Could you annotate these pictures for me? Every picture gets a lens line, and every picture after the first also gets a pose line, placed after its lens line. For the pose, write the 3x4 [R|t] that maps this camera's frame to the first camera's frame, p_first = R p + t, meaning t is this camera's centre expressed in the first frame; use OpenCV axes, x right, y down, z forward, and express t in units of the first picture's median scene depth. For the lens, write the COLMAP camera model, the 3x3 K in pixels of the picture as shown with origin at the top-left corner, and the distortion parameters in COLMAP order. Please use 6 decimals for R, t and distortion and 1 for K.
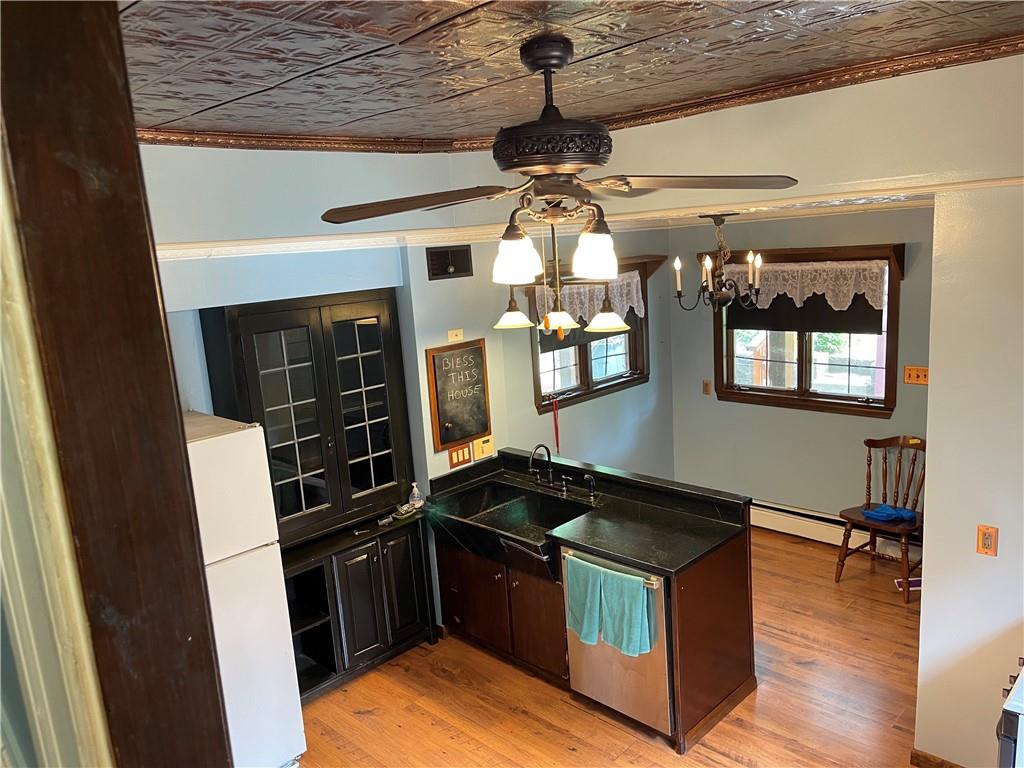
lens RADIAL K [[774.0, 0, 515.2], [0, 774.0, 381.9], [0, 0, 1]] dist [0.053271, -0.011390]
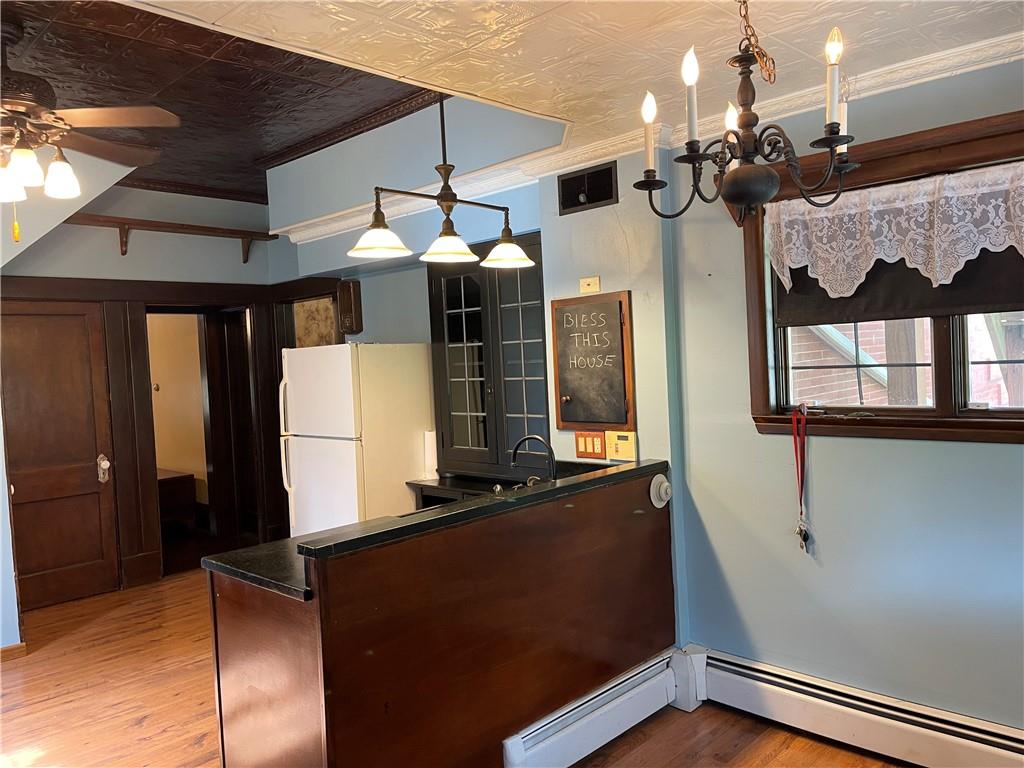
lens RADIAL K [[774.0, 0, 514.1], [0, 774.0, 388.8], [0, 0, 1]] dist [0.053271, -0.011390]
pose [[0.010343, 0.099331, -0.995001, 0.689355], [-0.142979, 0.984976, 0.096844, -0.022541], [0.989672, 0.141263, 0.024390, 0.914628]]
